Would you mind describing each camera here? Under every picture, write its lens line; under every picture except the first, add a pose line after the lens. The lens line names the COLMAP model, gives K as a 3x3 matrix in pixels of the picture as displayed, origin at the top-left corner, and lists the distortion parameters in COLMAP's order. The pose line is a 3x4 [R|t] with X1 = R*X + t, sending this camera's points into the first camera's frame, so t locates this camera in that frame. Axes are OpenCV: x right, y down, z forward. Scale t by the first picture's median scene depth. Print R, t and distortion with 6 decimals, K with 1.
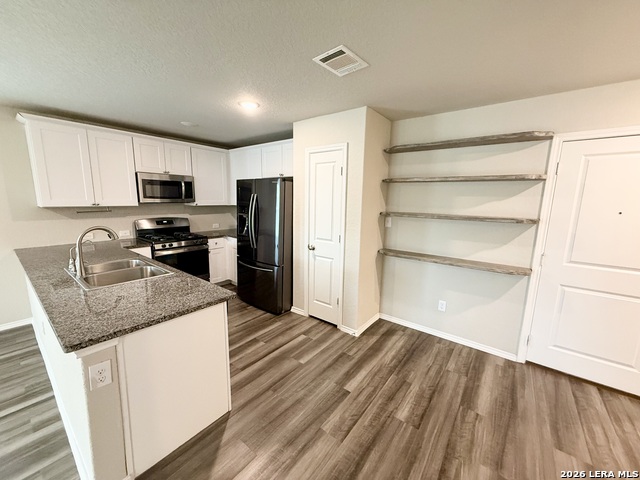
lens RADIAL K [[254.4, 0, 317.6], [0, 254.4, 240.3], [0, 0, 1]] dist [-0.000673, -0.000113]
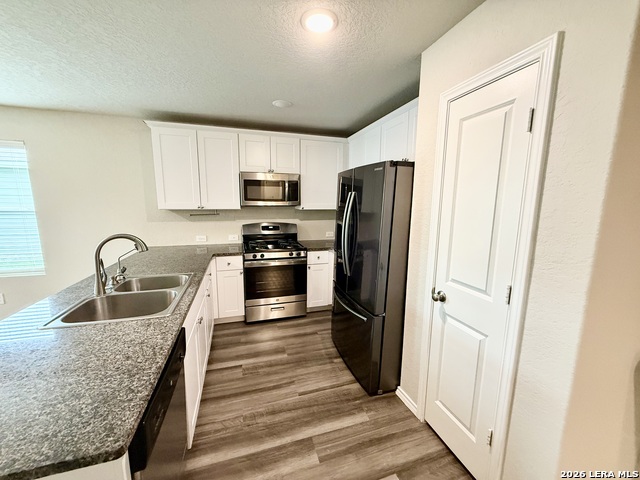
lens RADIAL K [[254.4, 0, 317.6], [0, 254.4, 240.3], [0, 0, 1]] dist [-0.000673, -0.000113]
pose [[0.820348, 0.076338, -0.566746, 0.051418], [-0.086045, 0.996245, 0.009643, -0.059528], [0.565354, 0.040855, 0.823836, 0.430151]]
